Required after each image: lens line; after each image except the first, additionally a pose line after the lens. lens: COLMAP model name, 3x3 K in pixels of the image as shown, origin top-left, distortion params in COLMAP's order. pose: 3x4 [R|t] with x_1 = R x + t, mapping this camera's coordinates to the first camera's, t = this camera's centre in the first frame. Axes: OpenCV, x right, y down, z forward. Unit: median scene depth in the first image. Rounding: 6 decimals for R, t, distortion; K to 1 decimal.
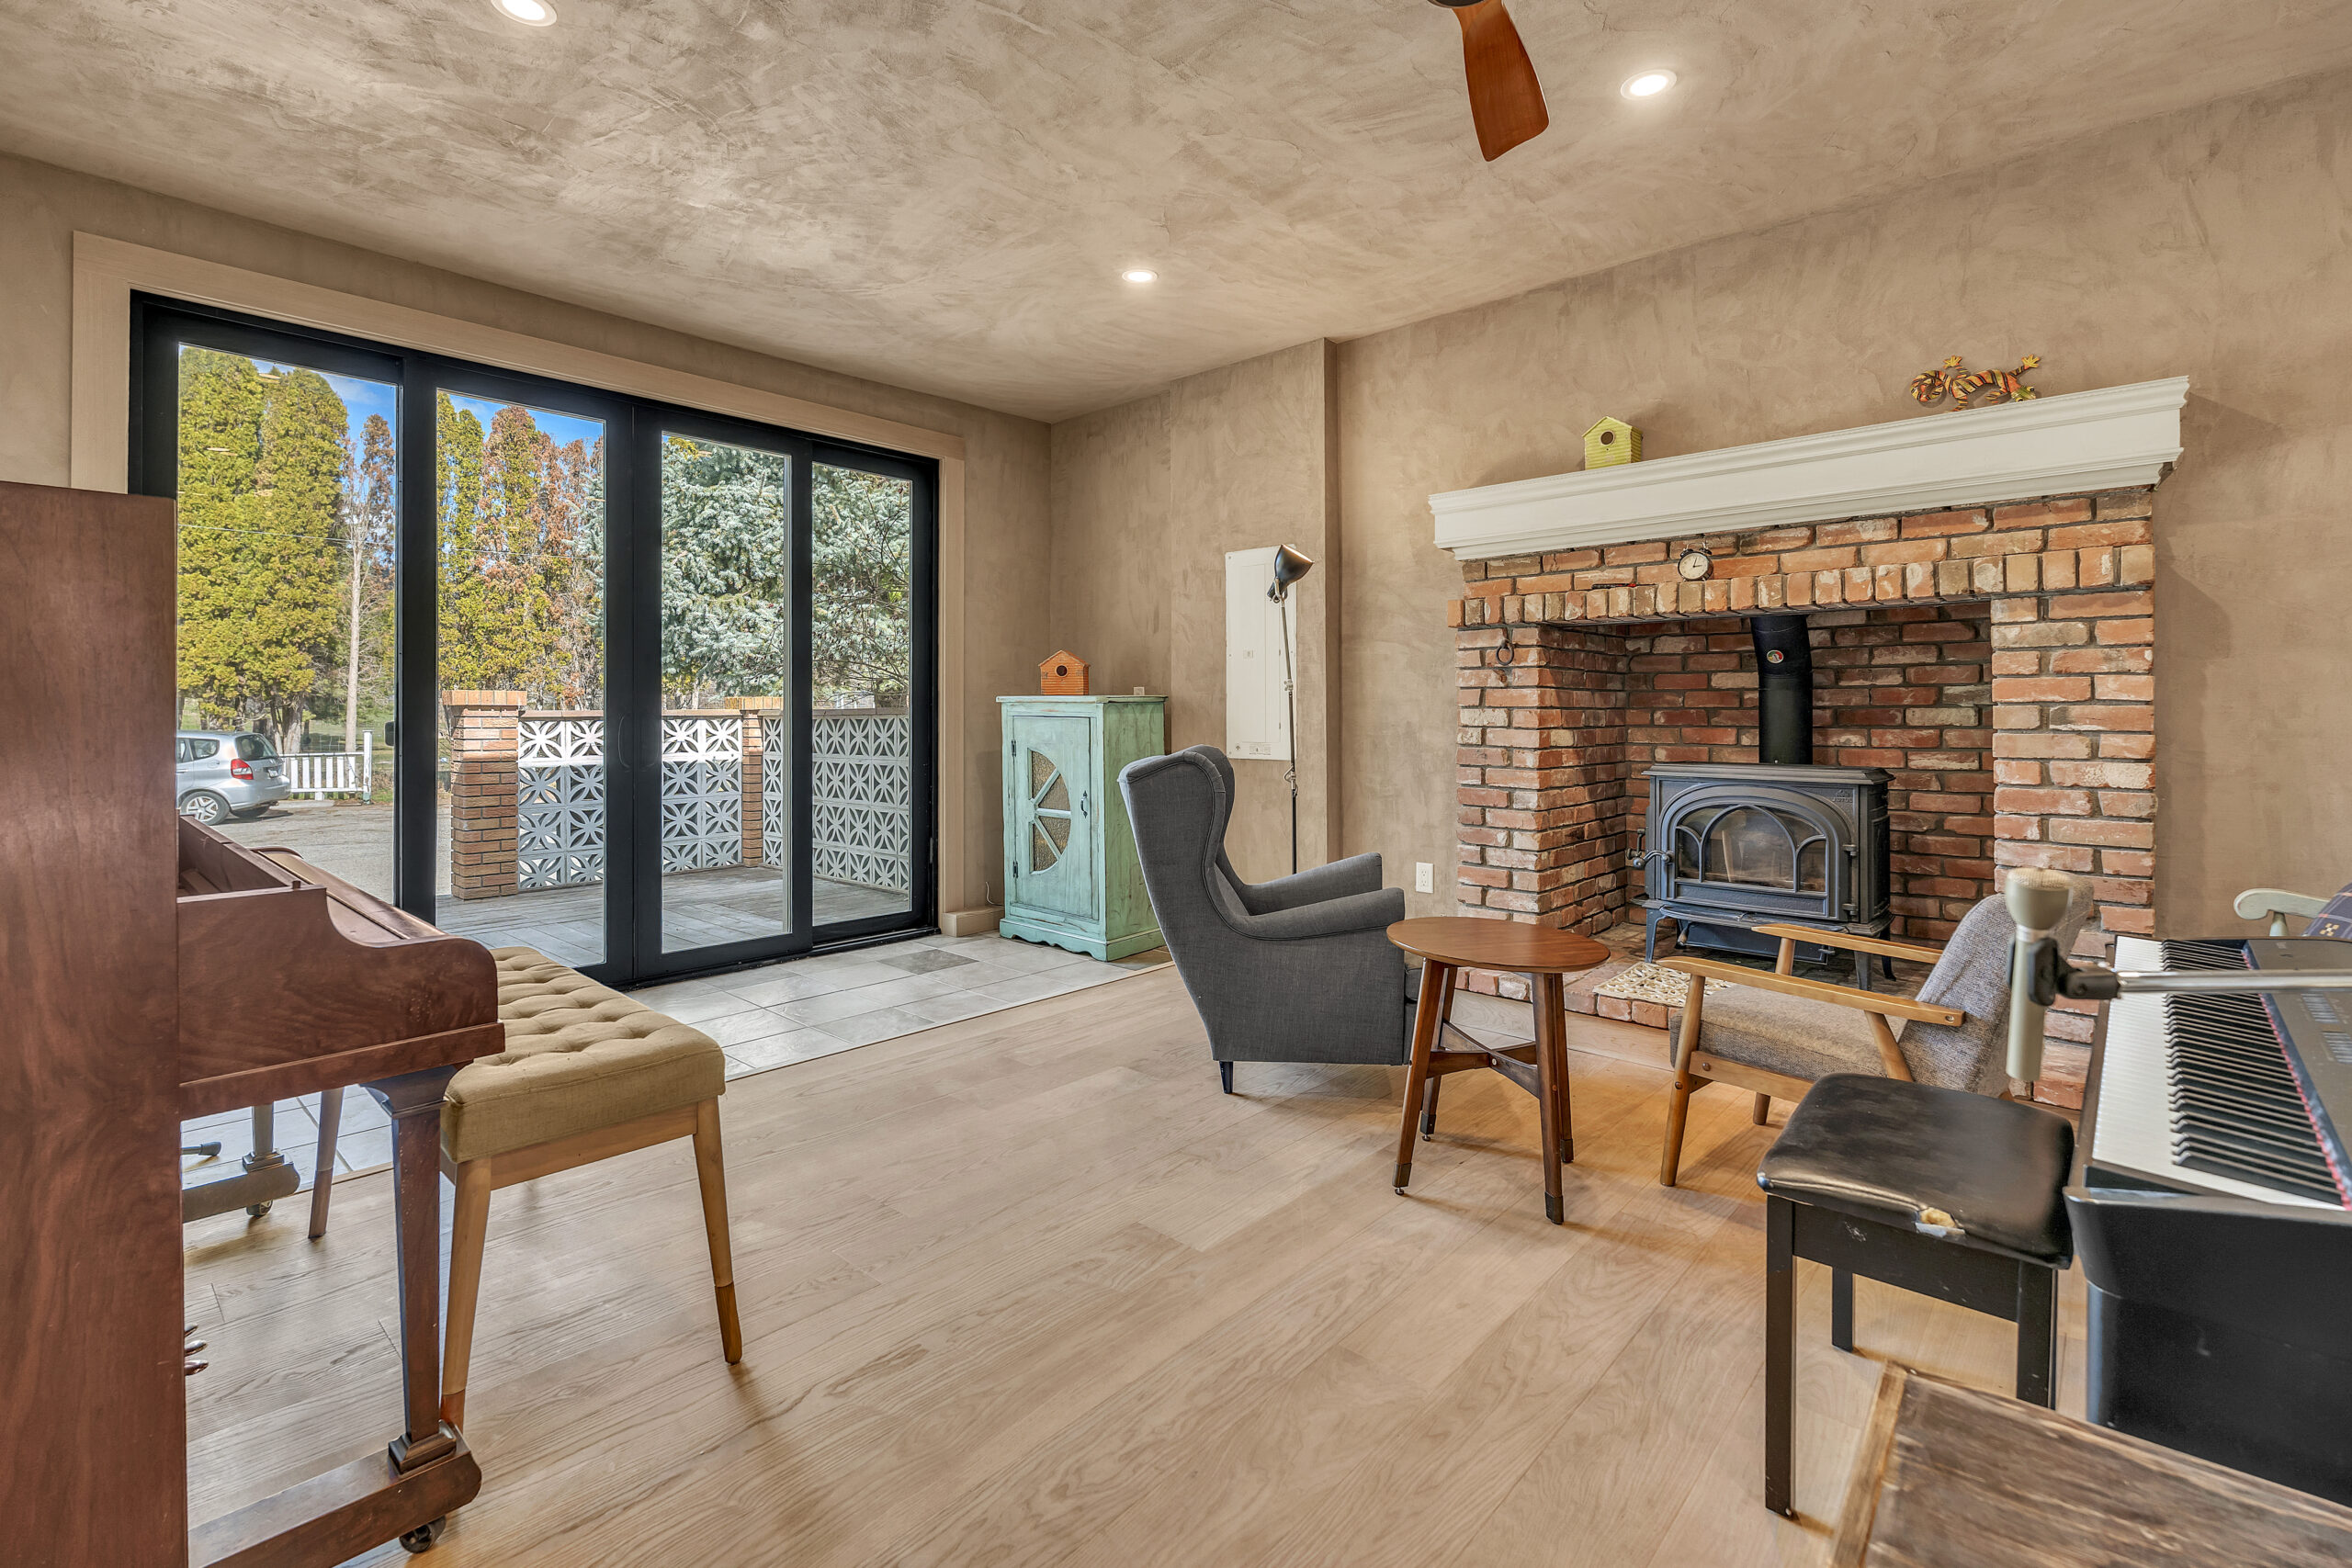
lens RADIAL K [[1063.6, 0, 1174.2], [0, 1063.6, 712.2], [0, 0, 1]] dist [-0.000485, -0.000170]
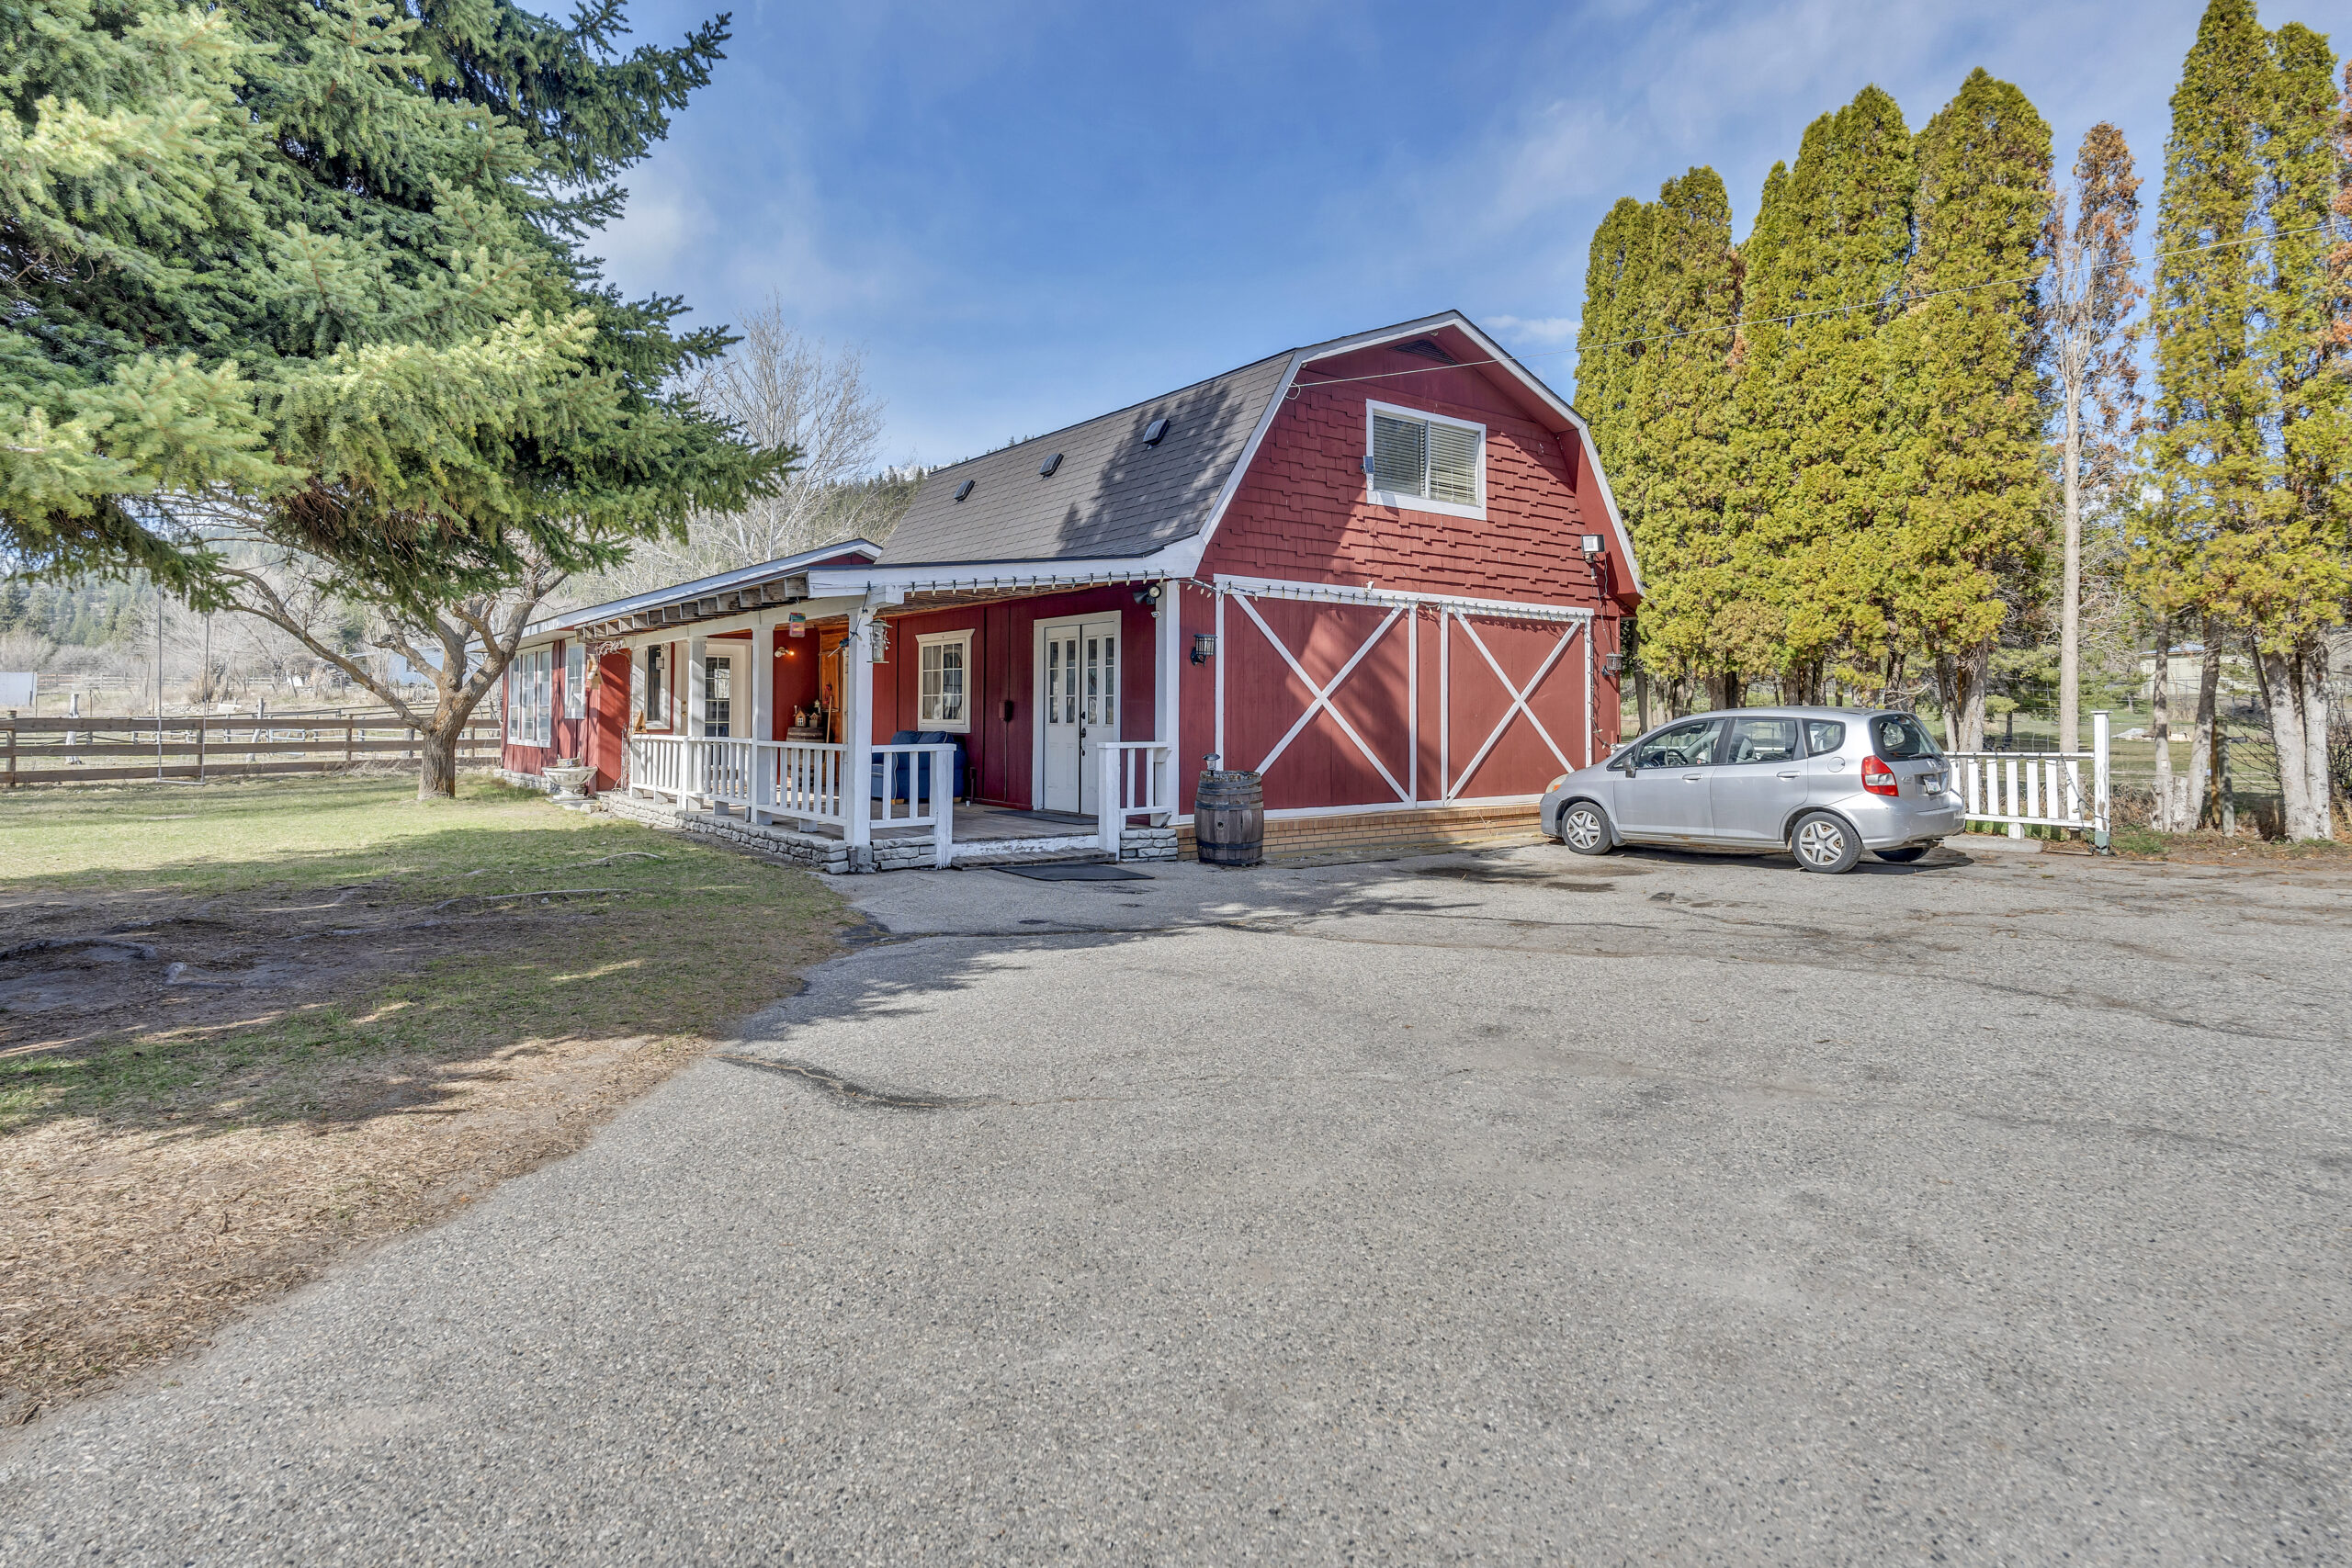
lens RADIAL K [[1308.6, 0, 1174.5], [0, 1308.6, 669.3], [0, 0, 1]] dist [0.017929, 0.000100]
pose [[0.314894, -0.030394, -0.948640, -0.297708], [0.002301, 0.999509, -0.031260, 0.016318], [0.949124, 0.007661, 0.314810, 0.379174]]
